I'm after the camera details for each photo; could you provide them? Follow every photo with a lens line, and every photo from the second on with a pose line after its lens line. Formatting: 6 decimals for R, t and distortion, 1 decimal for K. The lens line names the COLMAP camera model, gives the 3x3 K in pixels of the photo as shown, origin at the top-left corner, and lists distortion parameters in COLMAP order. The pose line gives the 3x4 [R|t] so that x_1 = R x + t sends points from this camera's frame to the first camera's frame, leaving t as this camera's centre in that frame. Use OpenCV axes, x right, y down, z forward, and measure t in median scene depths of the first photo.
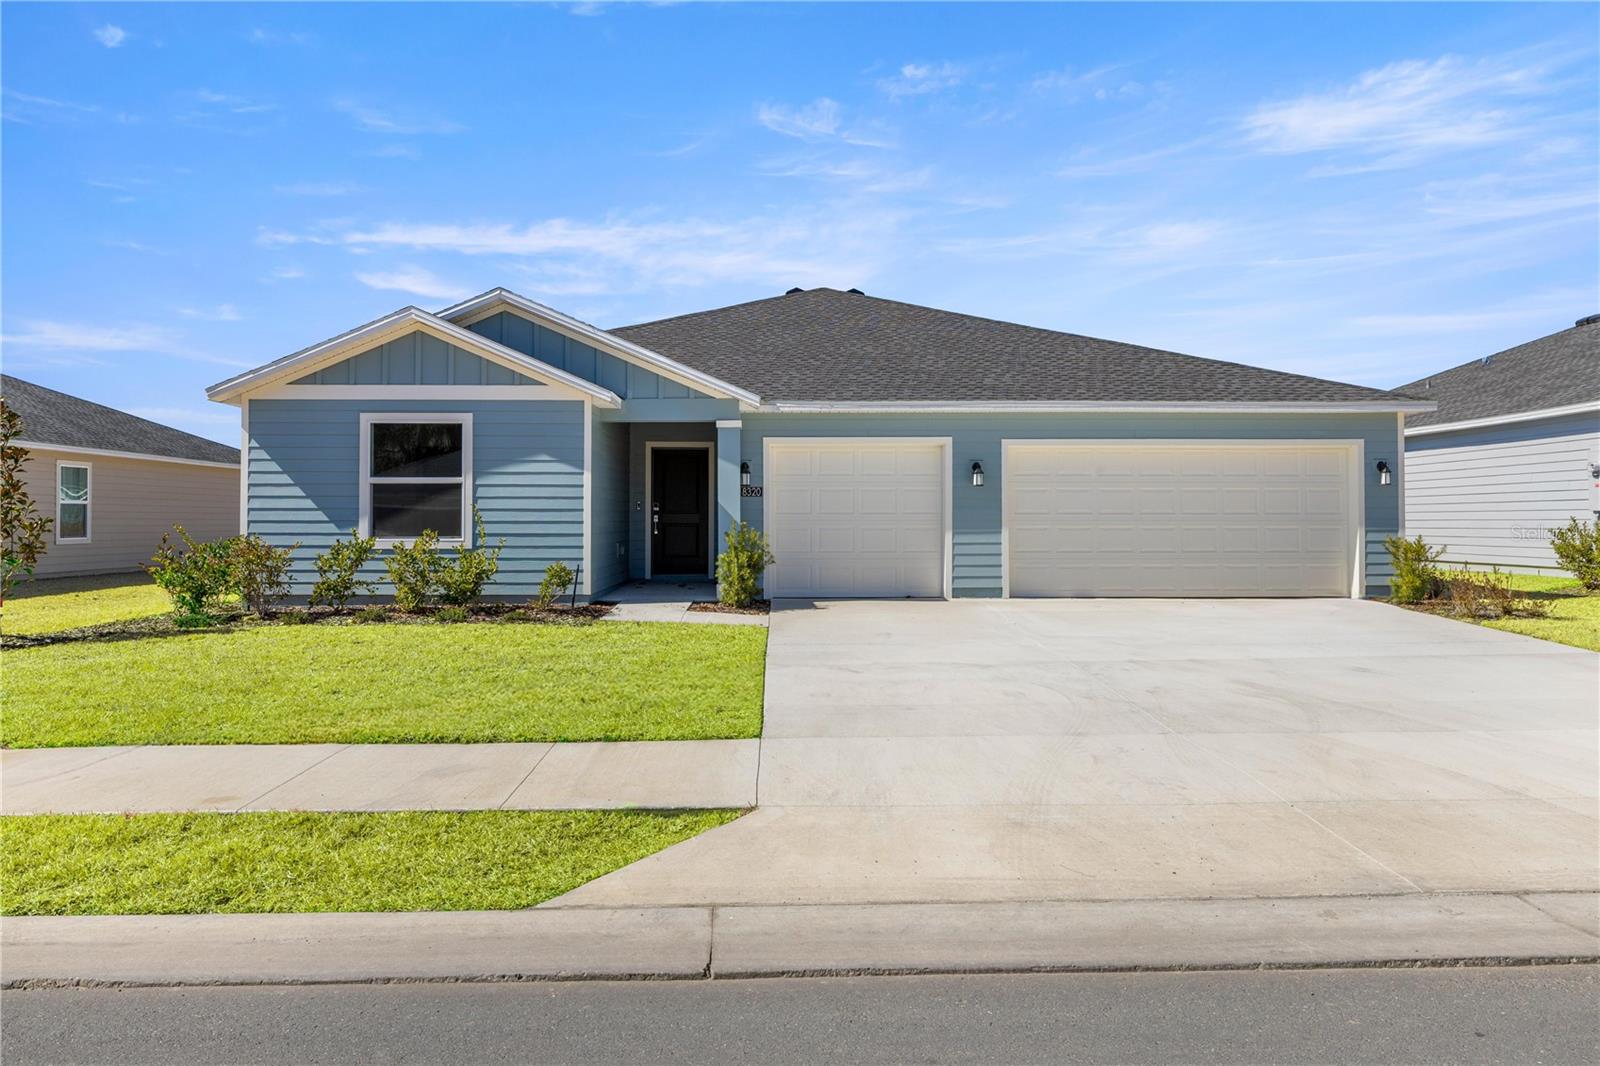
lens RADIAL K [[1043.3, 0, 803.1], [0, 1043.3, 507.4], [0, 0, 1]] dist [-0.004073, 0.000355]
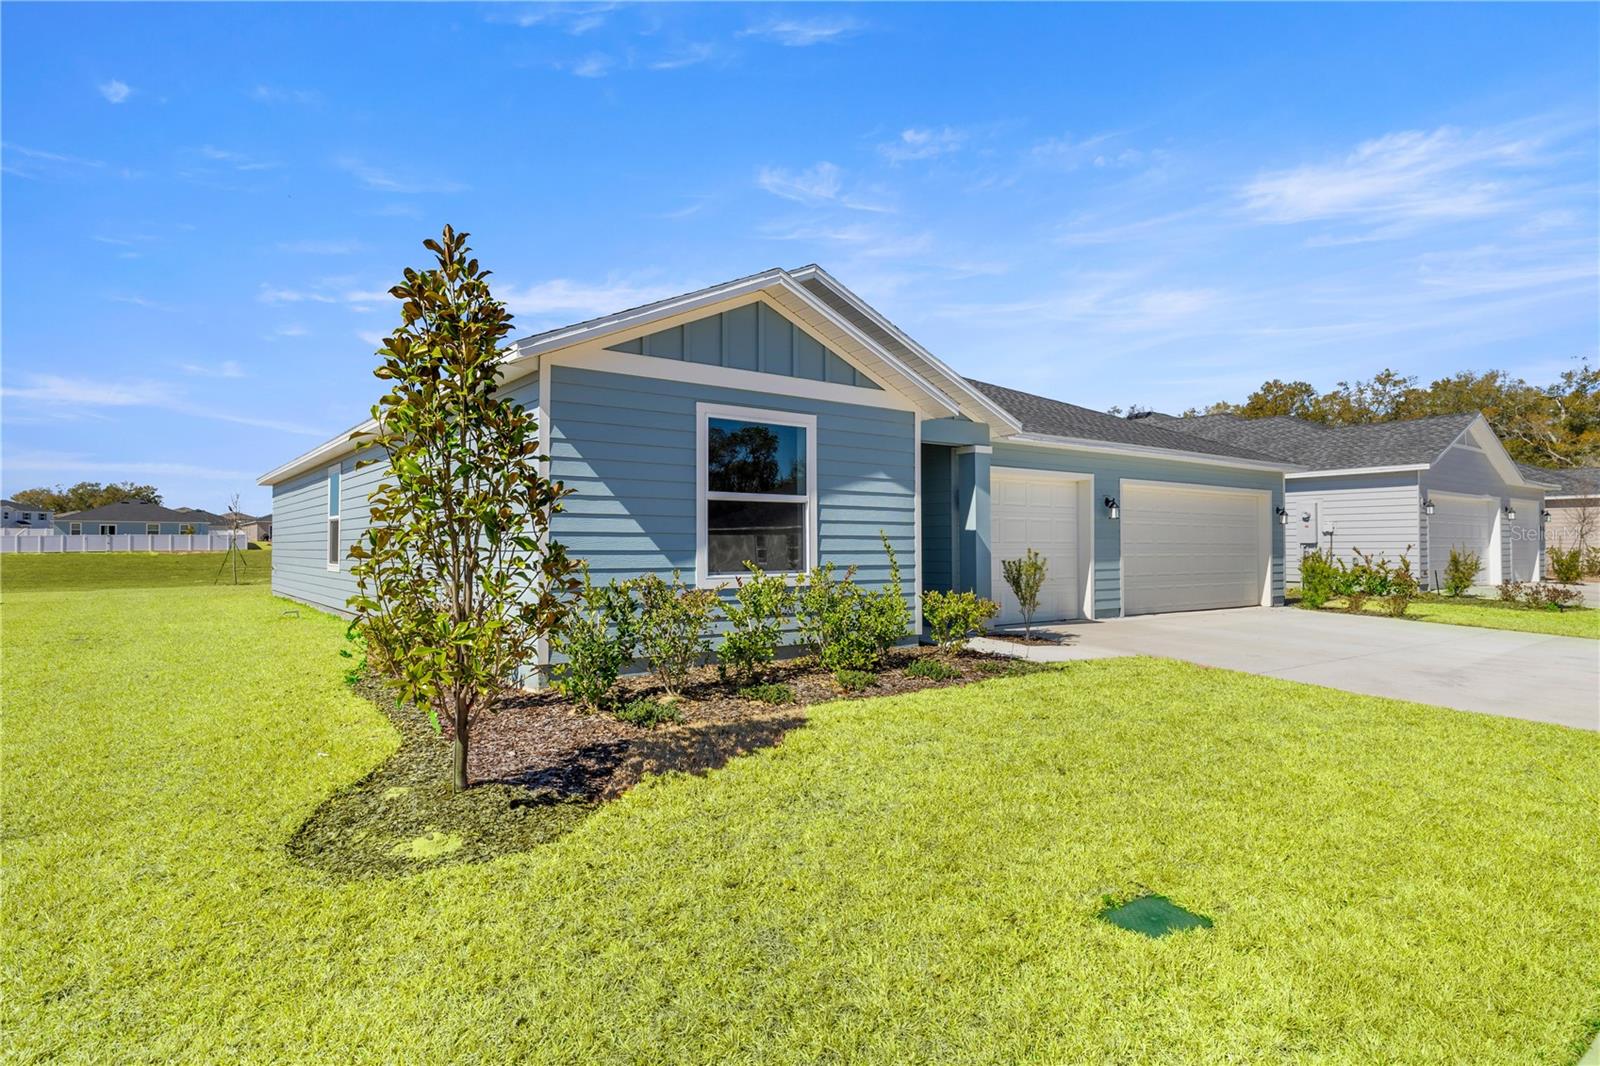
lens RADIAL K [[885.9, 0, 800.0], [0, 885.9, 533.0], [0, 0, 1]] dist [-0.000135, 0.000094]
pose [[0.809958, 0.010737, 0.586389, -0.717412], [-0.012116, 0.999925, -0.001574, 0.000558], [-0.586362, -0.005830, 0.810028, 0.452563]]
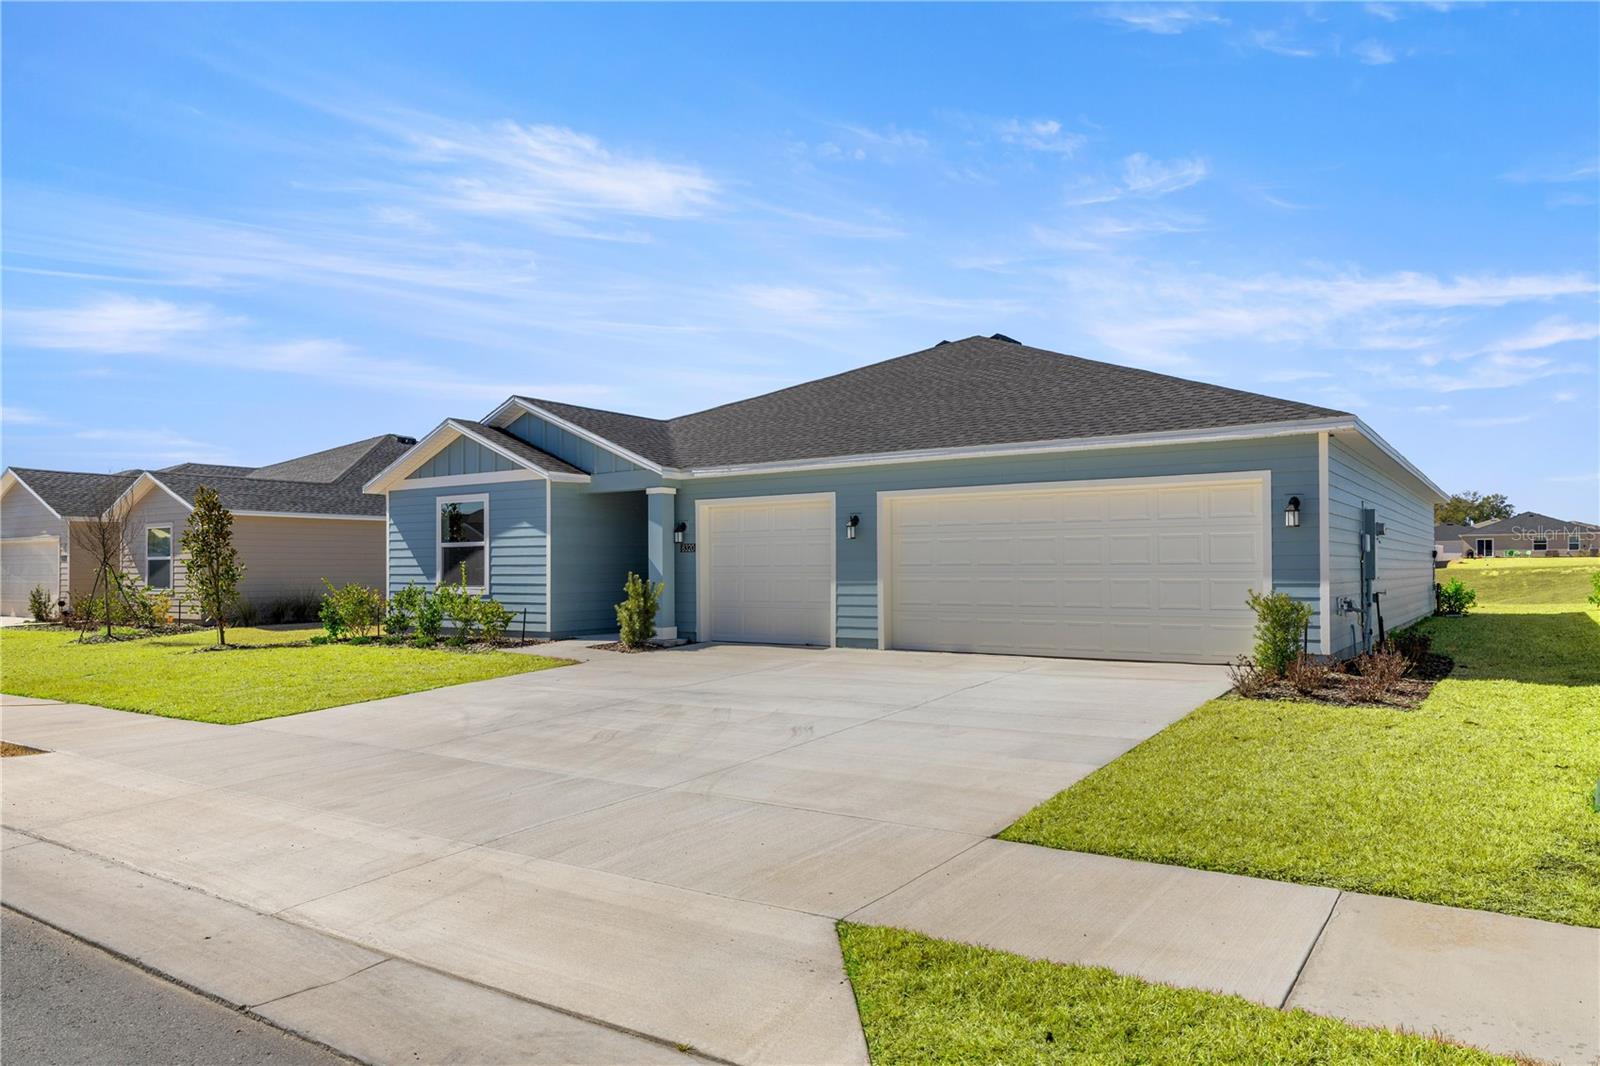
lens RADIAL K [[1043.3, 0, 803.1], [0, 1043.3, 507.4], [0, 0, 1]] dist [-0.004073, 0.000355]
pose [[0.810966, -0.037548, -0.583888, 0.781586], [0.016411, 0.999006, -0.041450, -0.010200], [0.584864, 0.024032, 0.810776, 0.149787]]
